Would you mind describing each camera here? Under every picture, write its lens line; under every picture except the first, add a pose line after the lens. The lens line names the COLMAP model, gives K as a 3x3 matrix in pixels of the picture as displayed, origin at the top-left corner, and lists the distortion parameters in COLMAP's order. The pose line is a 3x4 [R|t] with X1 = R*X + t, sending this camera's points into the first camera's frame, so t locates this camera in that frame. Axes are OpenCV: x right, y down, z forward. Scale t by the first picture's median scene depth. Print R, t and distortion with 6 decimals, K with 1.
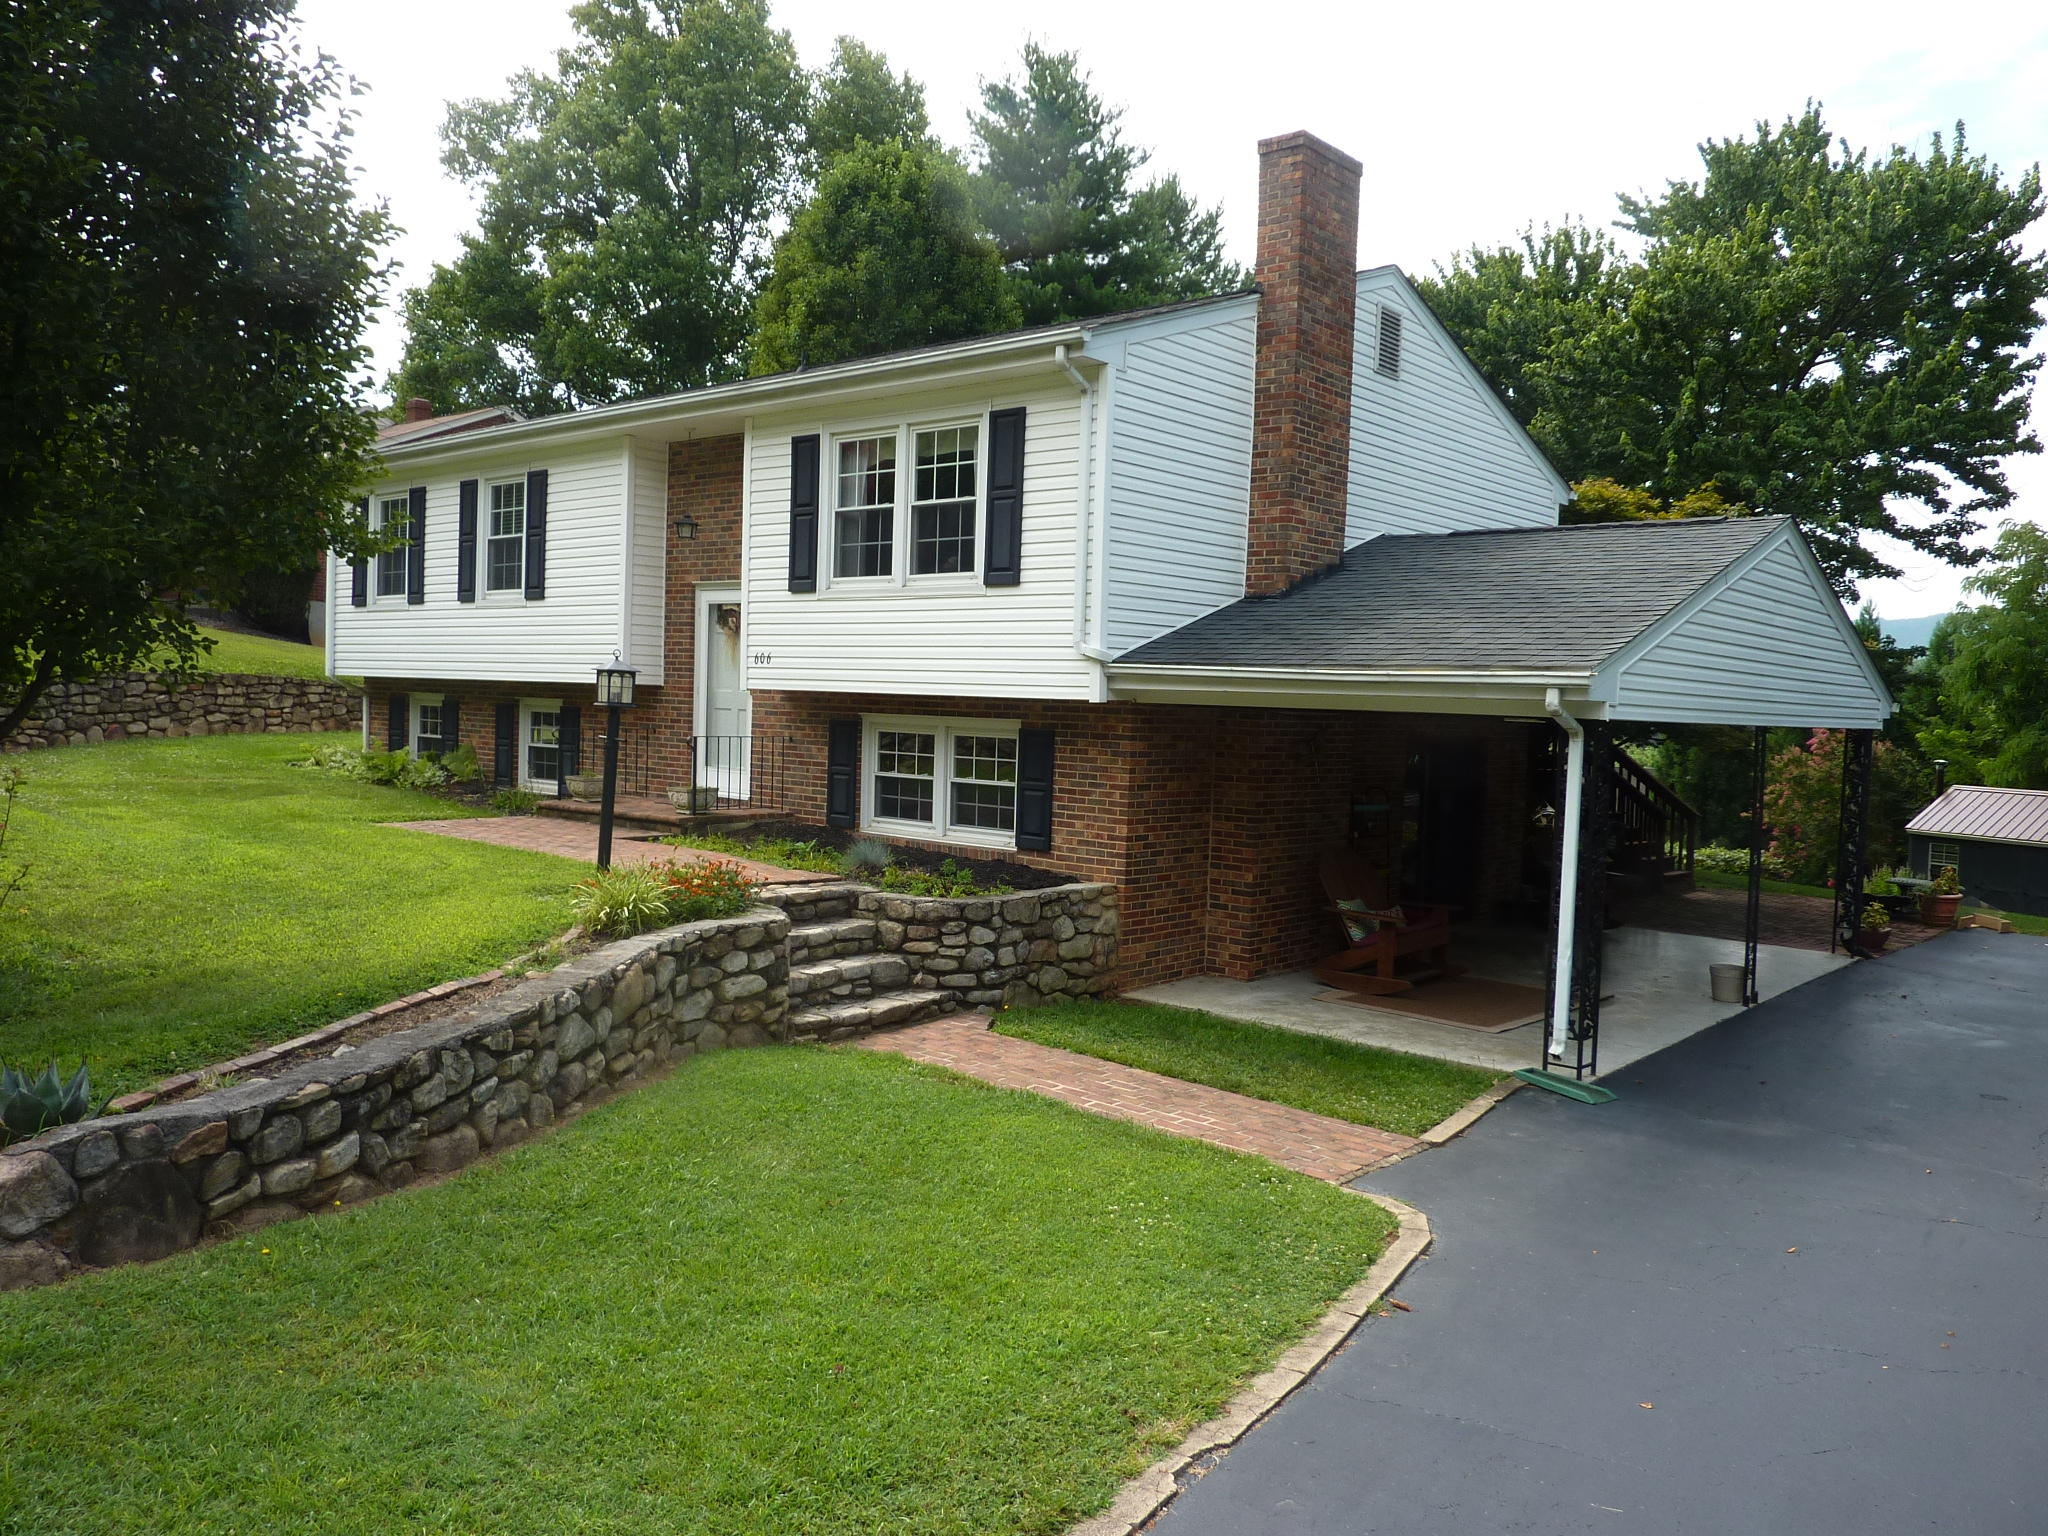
lens RADIAL K [[1509.6, 0, 1027.9], [0, 1509.6, 767.7], [0, 0, 1]] dist [-0.022836, -0.009745]
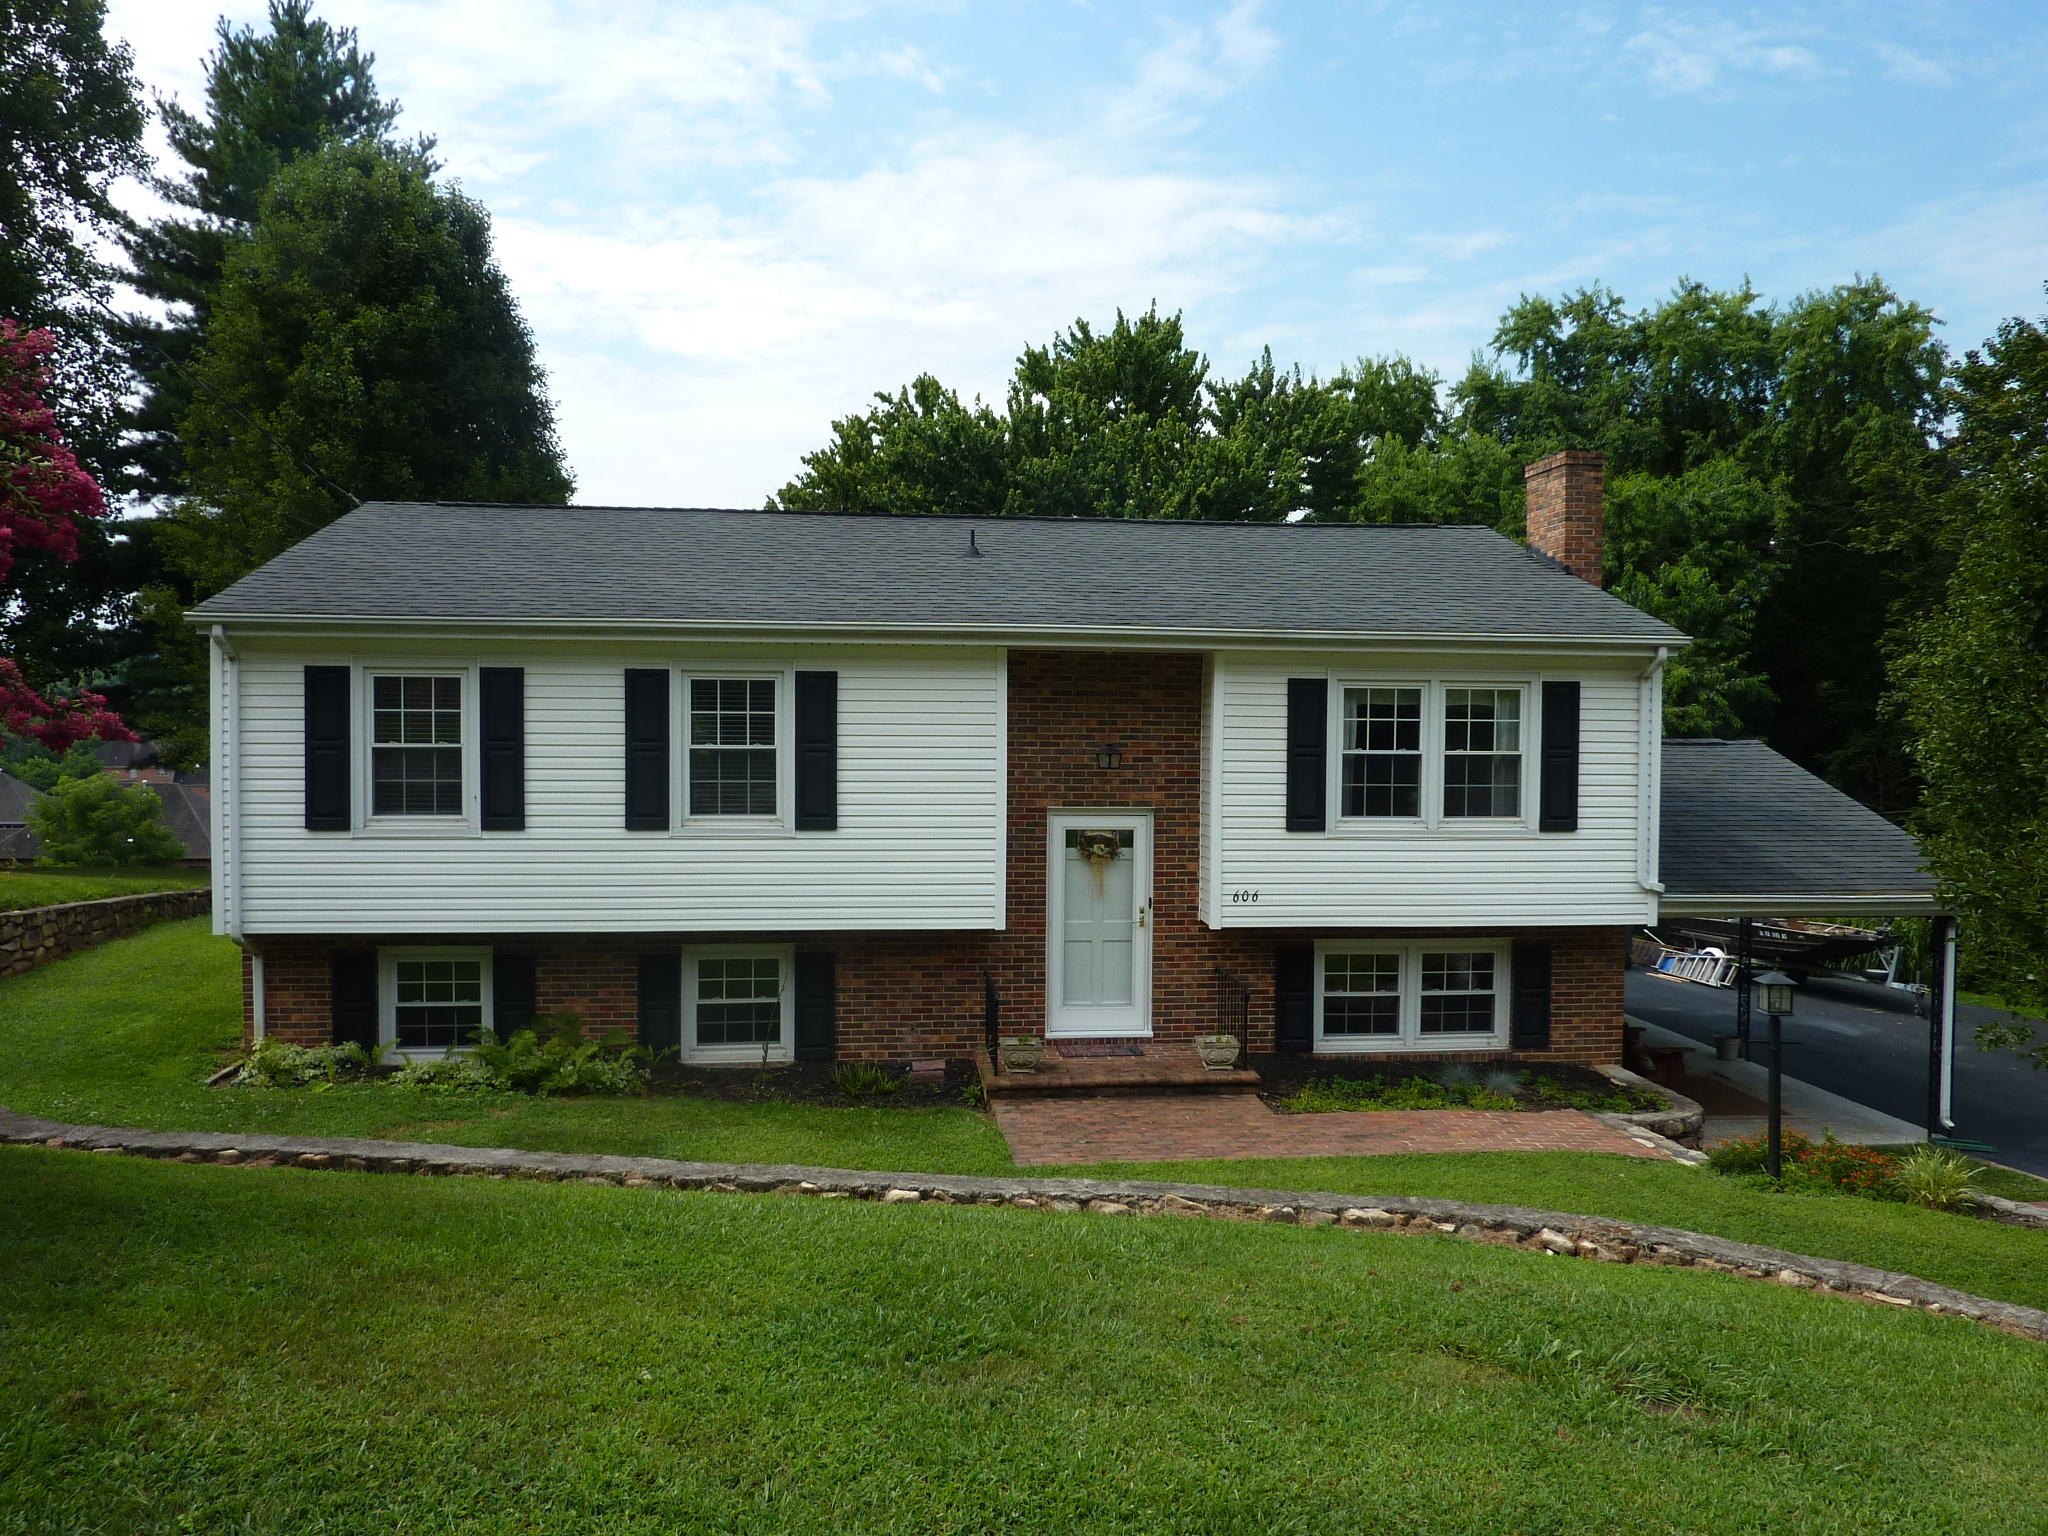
lens RADIAL K [[1509.6, 0, 1027.7], [0, 1509.6, 766.0], [0, 0, 1]] dist [-0.022836, -0.009745]
pose [[0.679380, -0.054353, 0.731771, -1.056304], [0.049397, 0.998378, 0.028294, -0.206213], [-0.732122, 0.016925, 0.680963, 0.464992]]
